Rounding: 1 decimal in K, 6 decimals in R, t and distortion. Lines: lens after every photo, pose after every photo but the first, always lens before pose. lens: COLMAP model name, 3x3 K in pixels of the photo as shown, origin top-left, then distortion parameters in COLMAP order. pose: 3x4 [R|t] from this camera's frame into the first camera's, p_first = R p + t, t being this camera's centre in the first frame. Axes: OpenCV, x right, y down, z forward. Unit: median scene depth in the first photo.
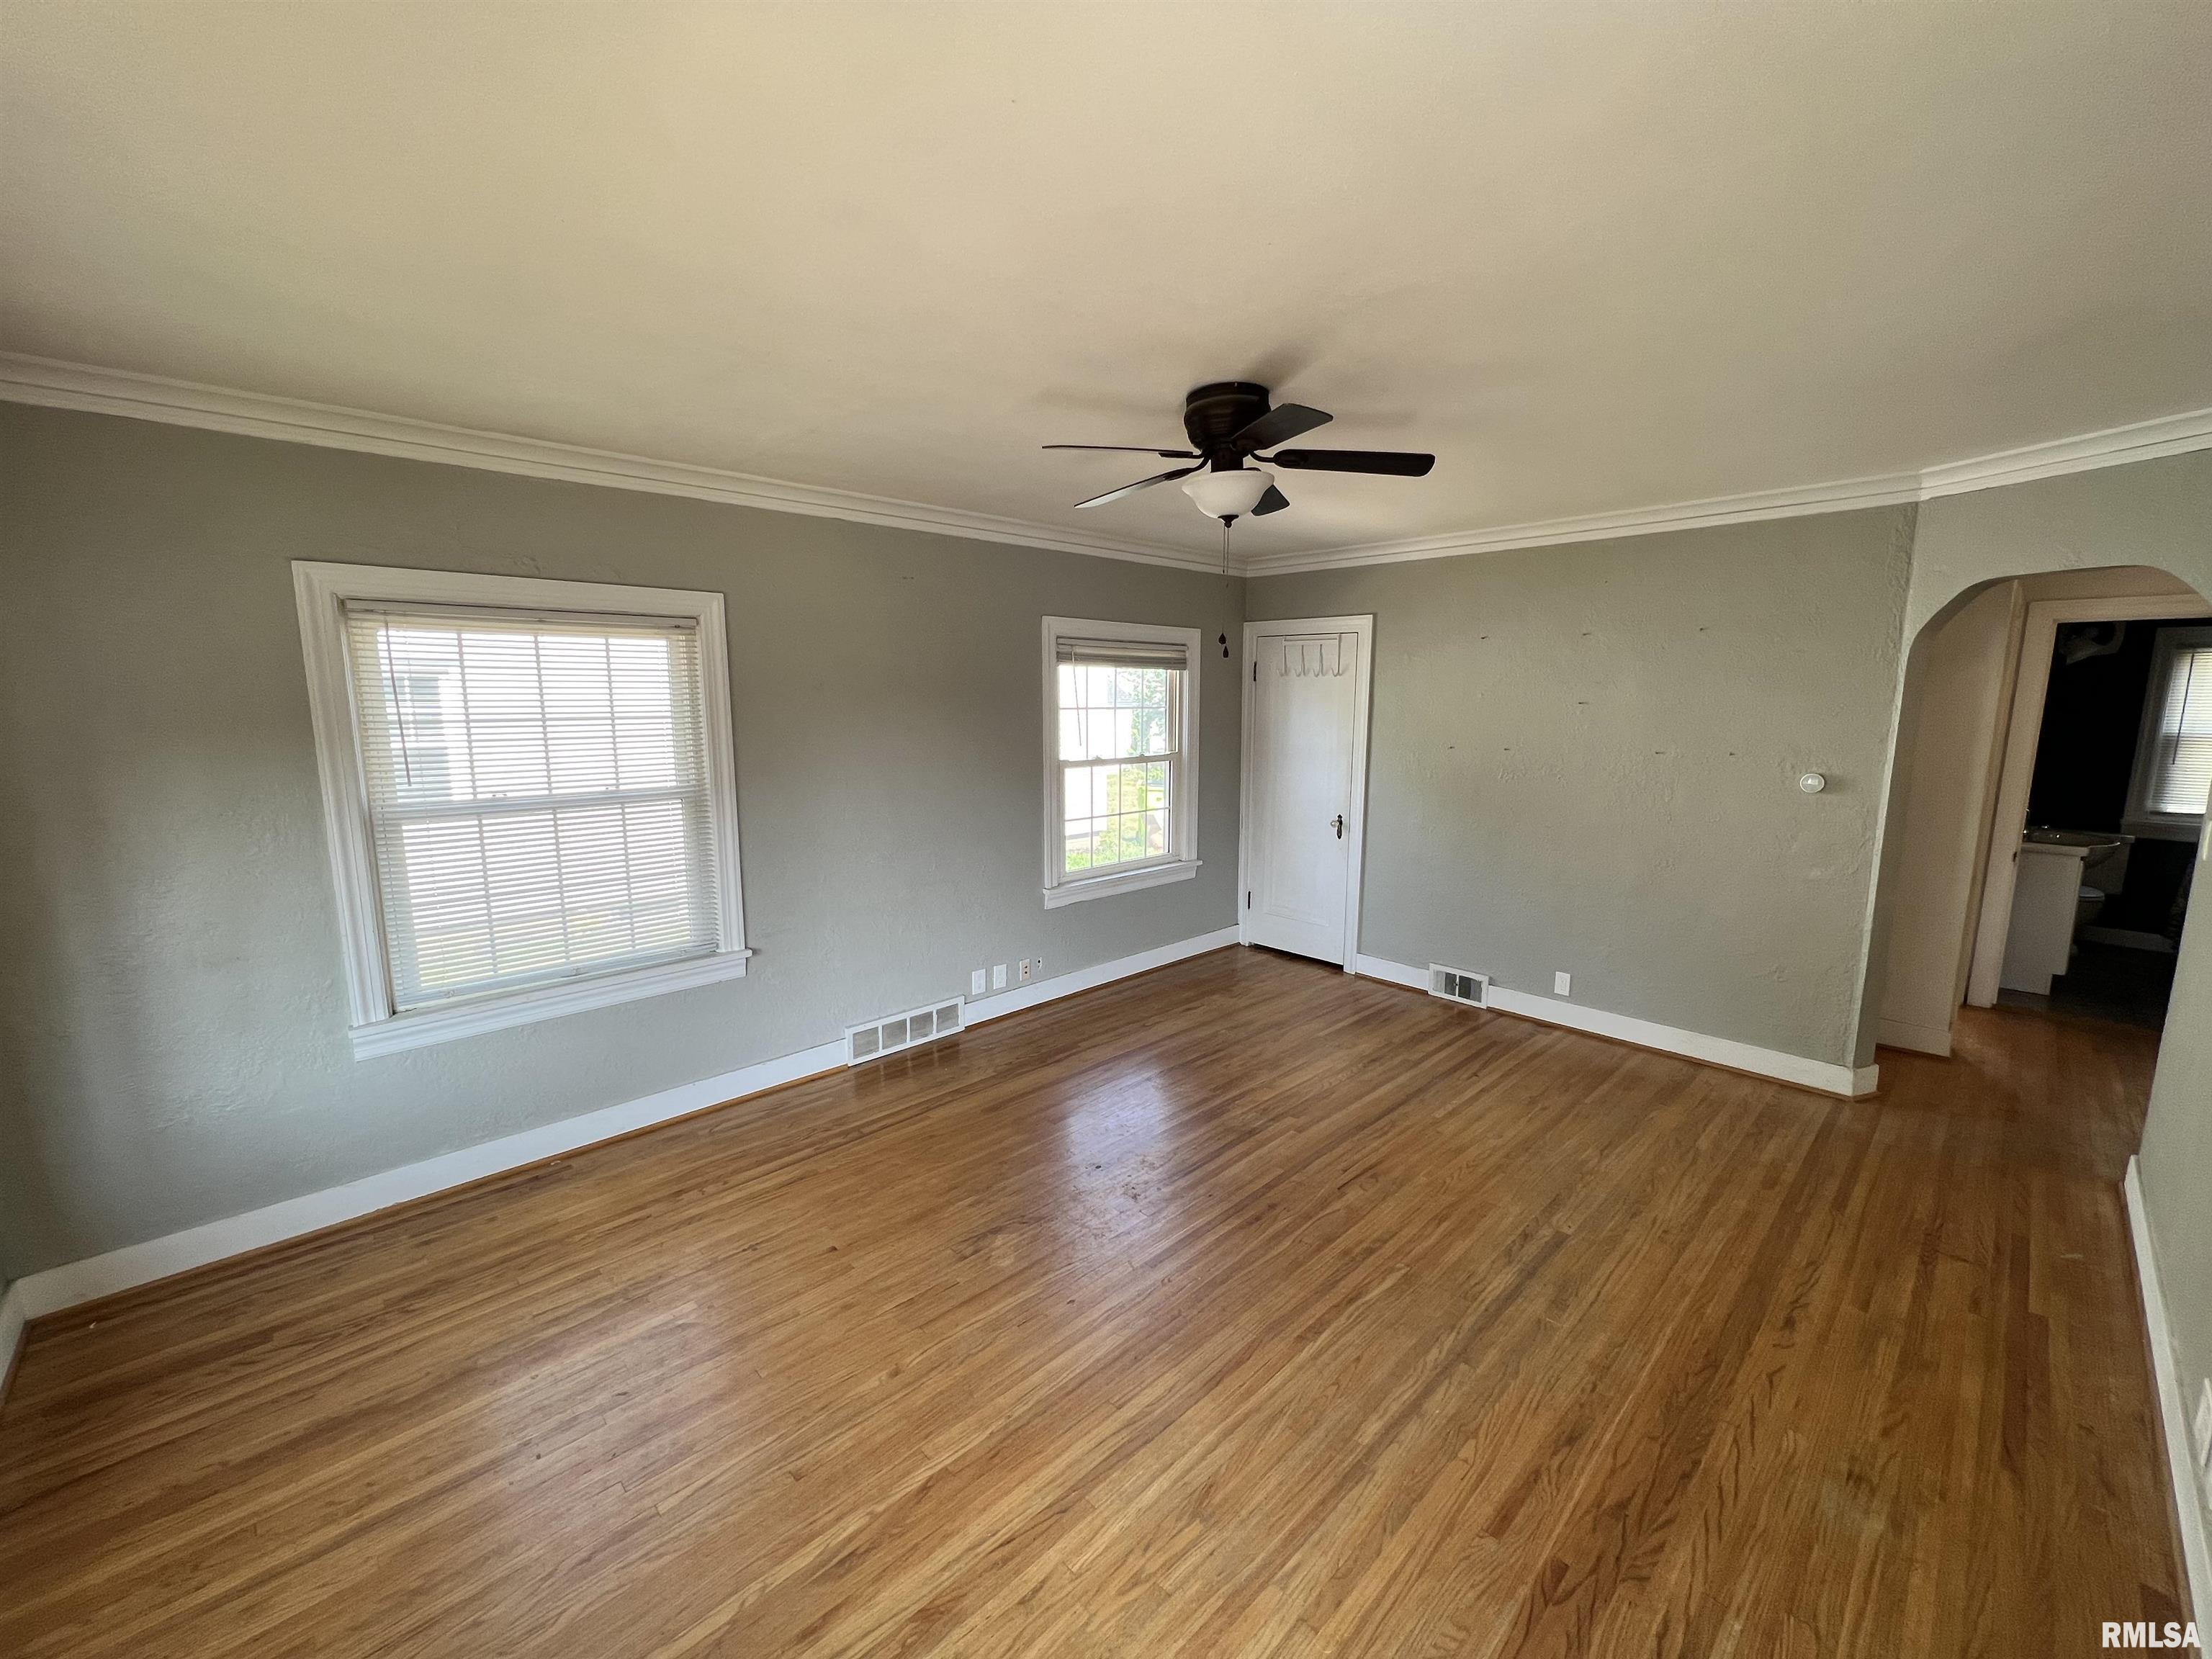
lens RADIAL K [[882.8, 0, 1102.2], [0, 882.8, 826.6], [0, 0, 1]] dist [-0.001318, 0.000154]
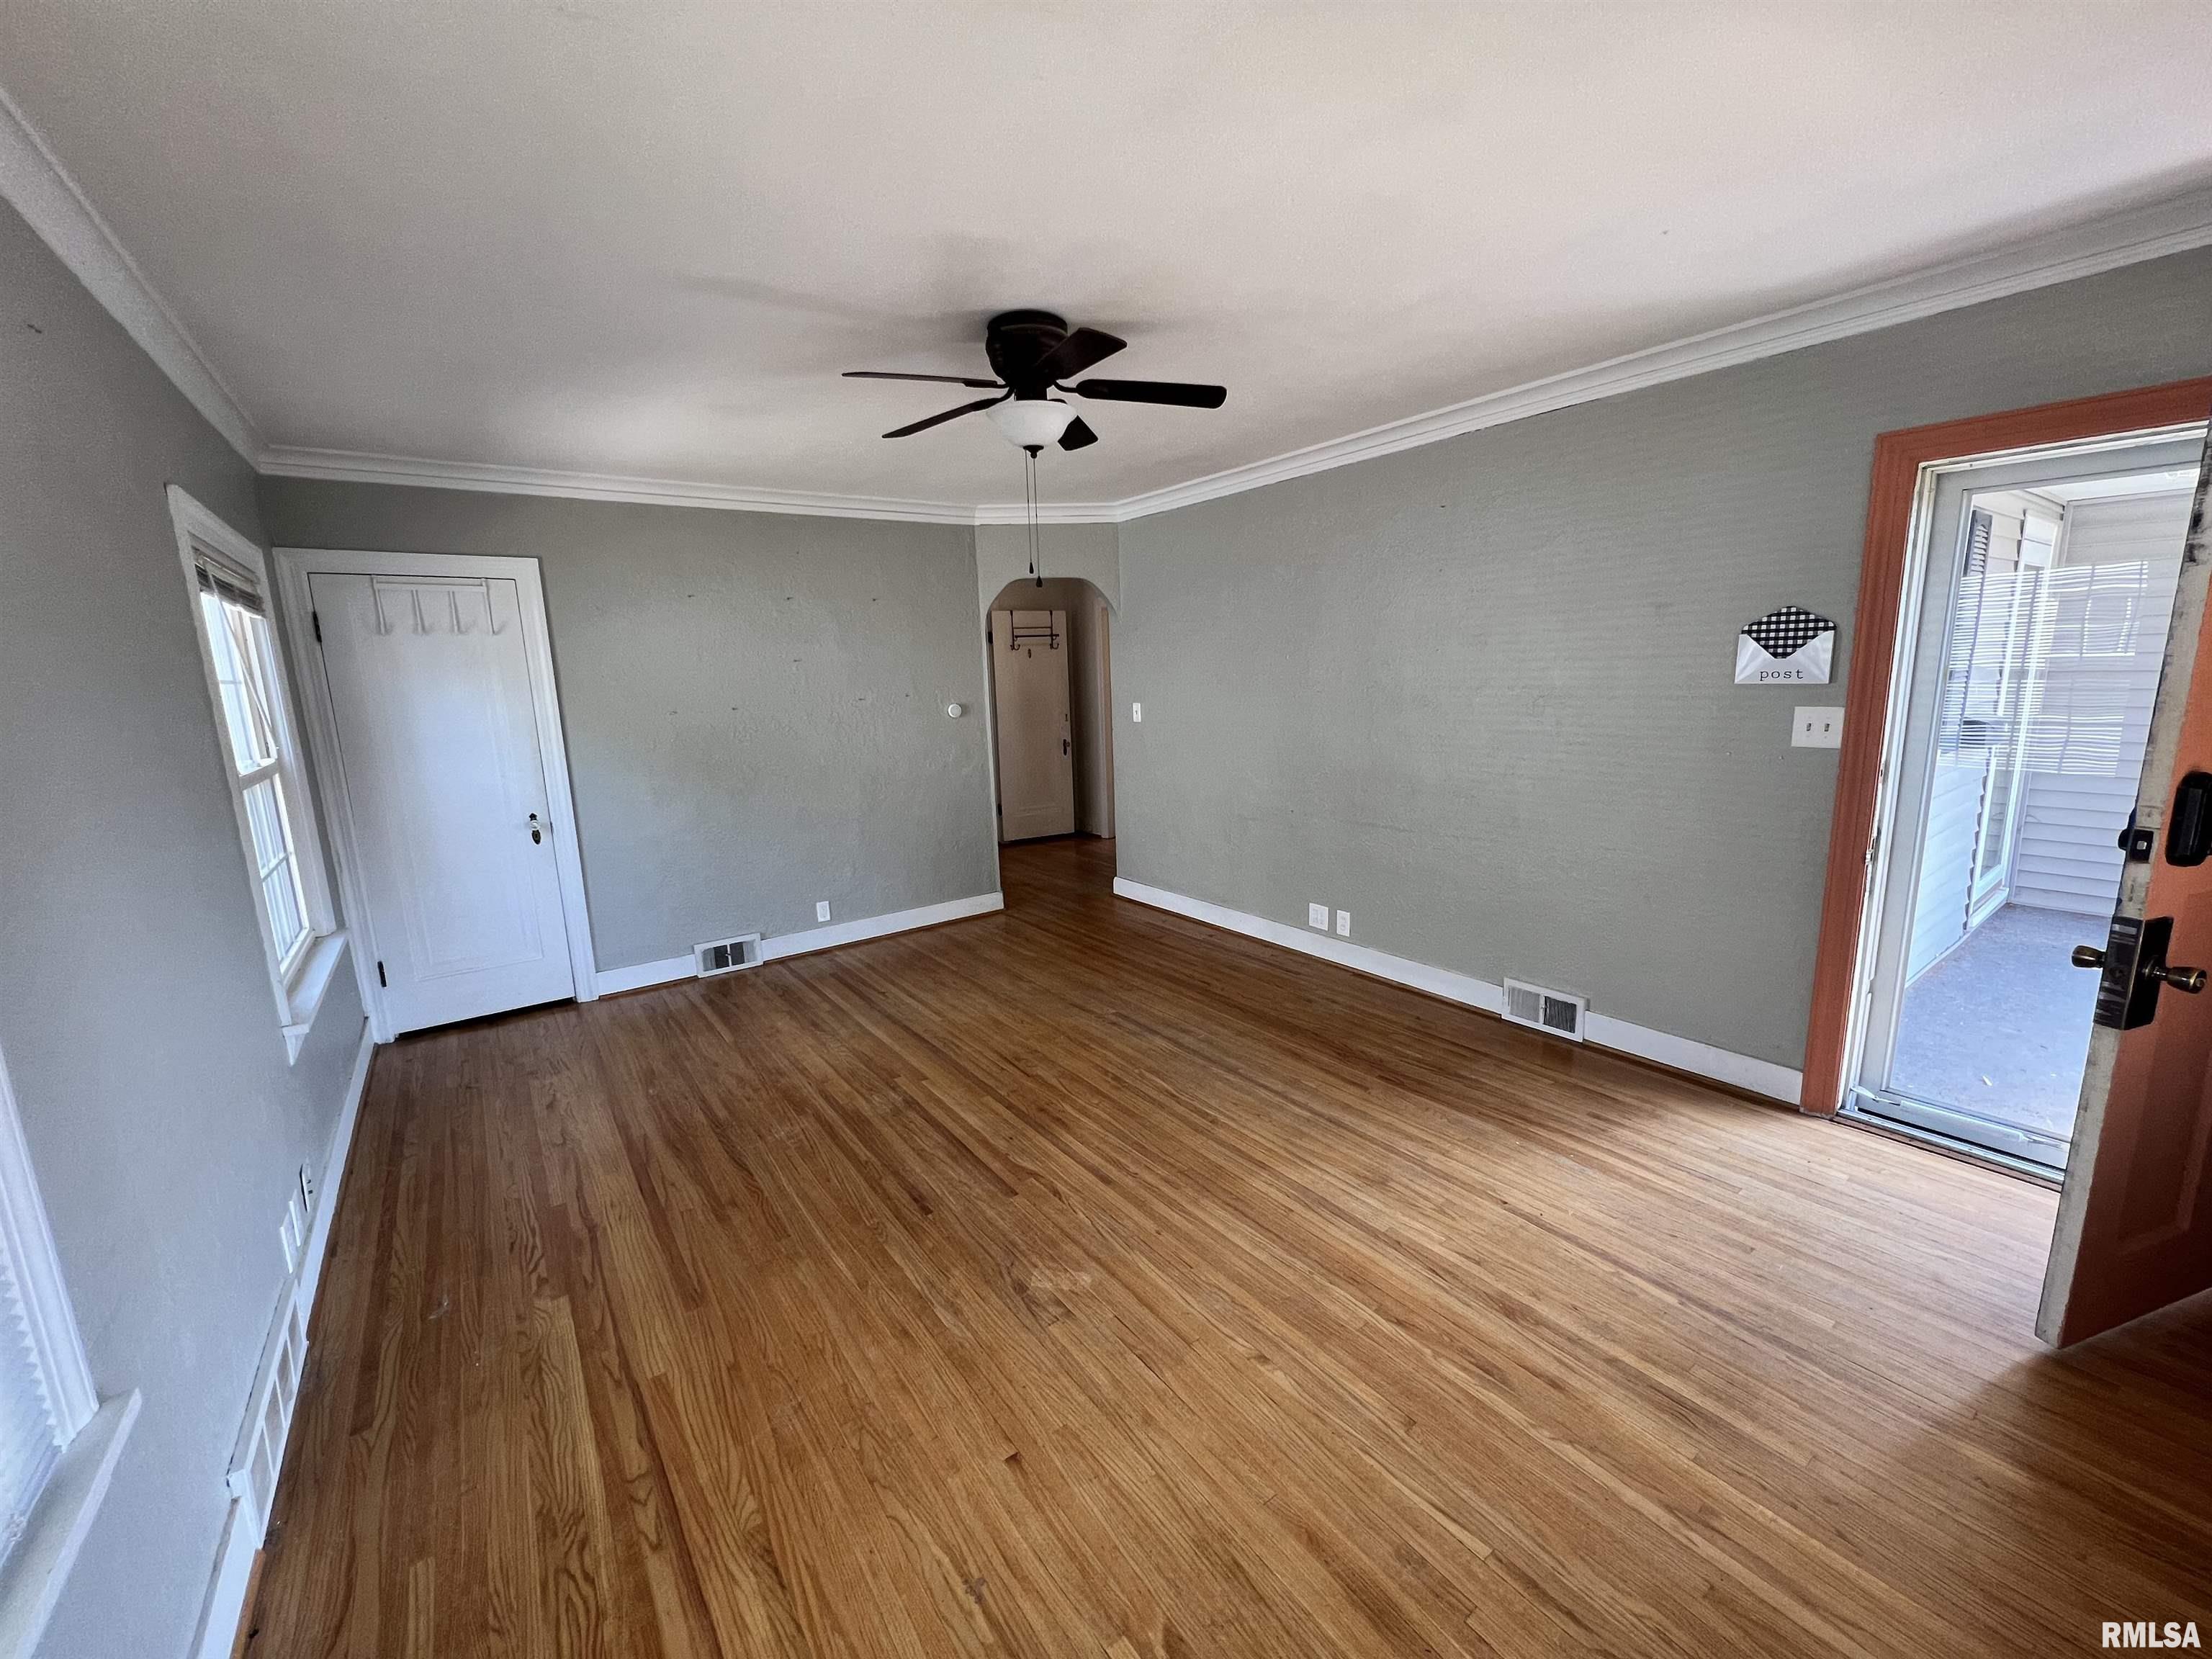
lens RADIAL K [[882.8, 0, 1102.2], [0, 882.8, 826.6], [0, 0, 1]] dist [-0.001318, 0.000154]
pose [[0.133447, -0.182518, 0.974104, -0.667958], [0.182228, 0.970656, 0.156908, -0.050951], [-0.974159, 0.156570, 0.162791, 0.598241]]
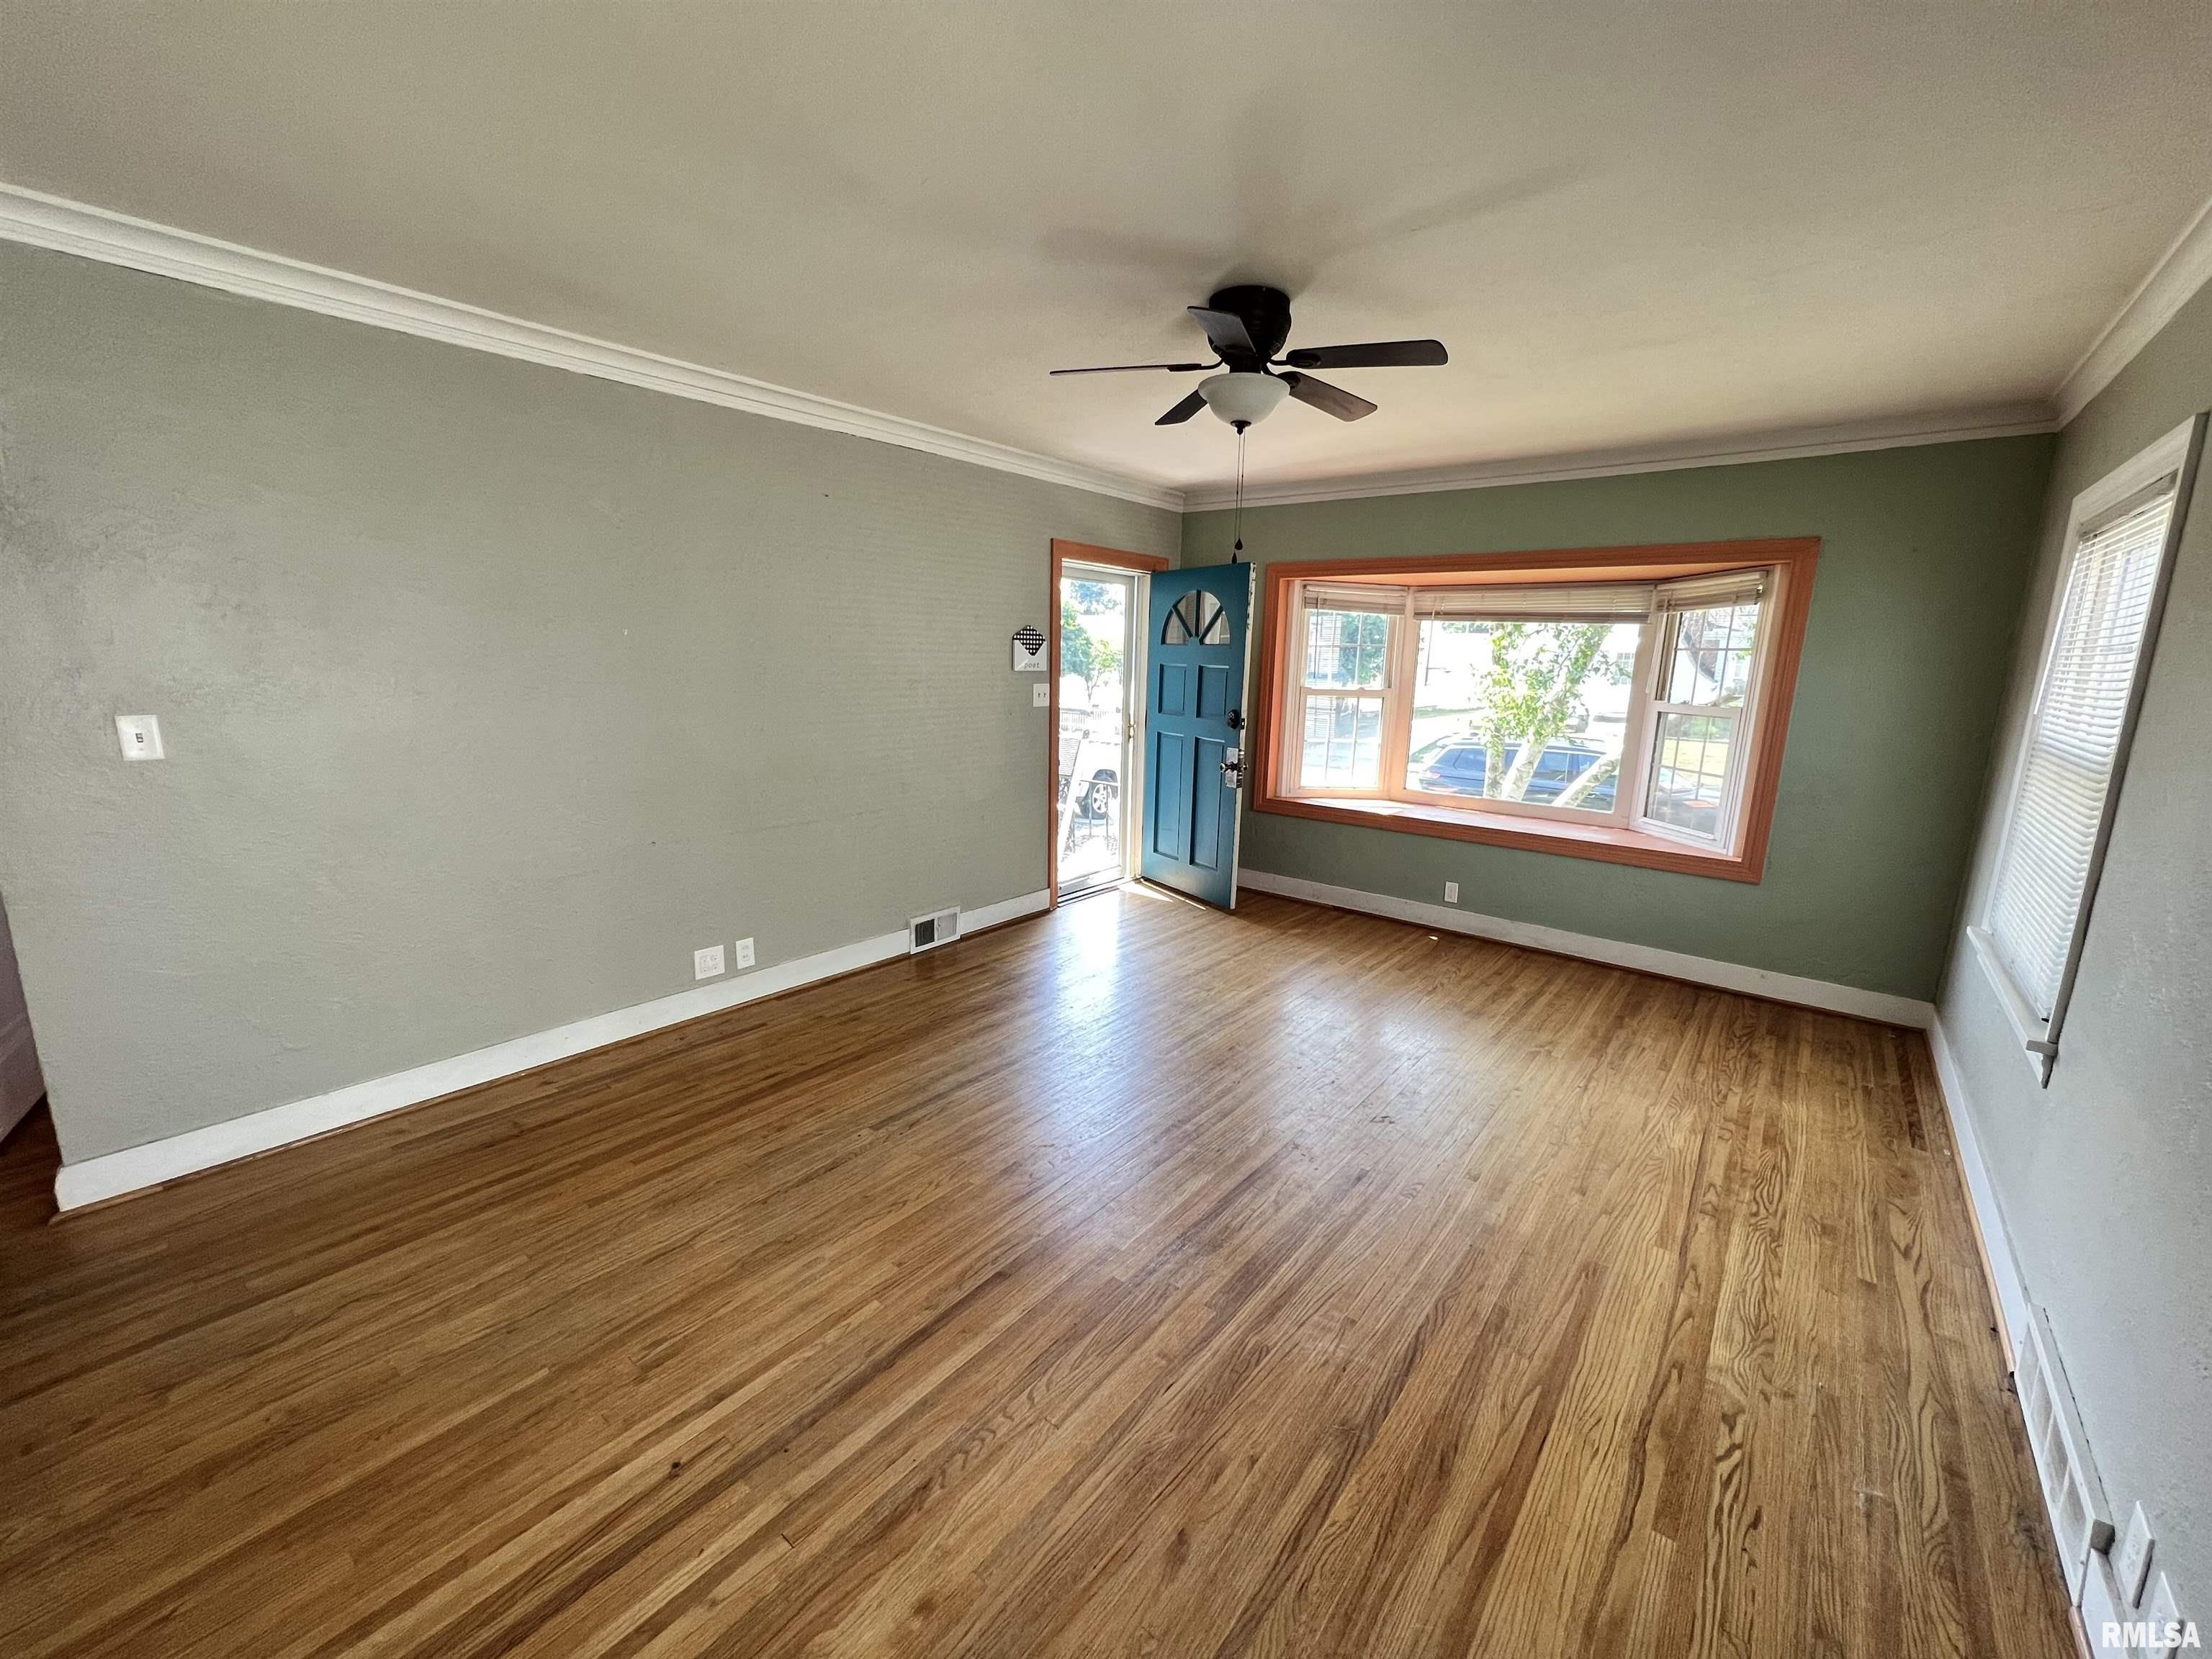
lens RADIAL K [[882.8, 0, 1102.2], [0, 882.8, 826.6], [0, 0, 1]] dist [-0.001318, 0.000154]
pose [[-0.991700, 0.005462, -0.128461, 0.314850], [-0.038416, 0.940876, 0.336565, -0.181219], [0.122704, 0.338707, -0.932857, 1.514291]]
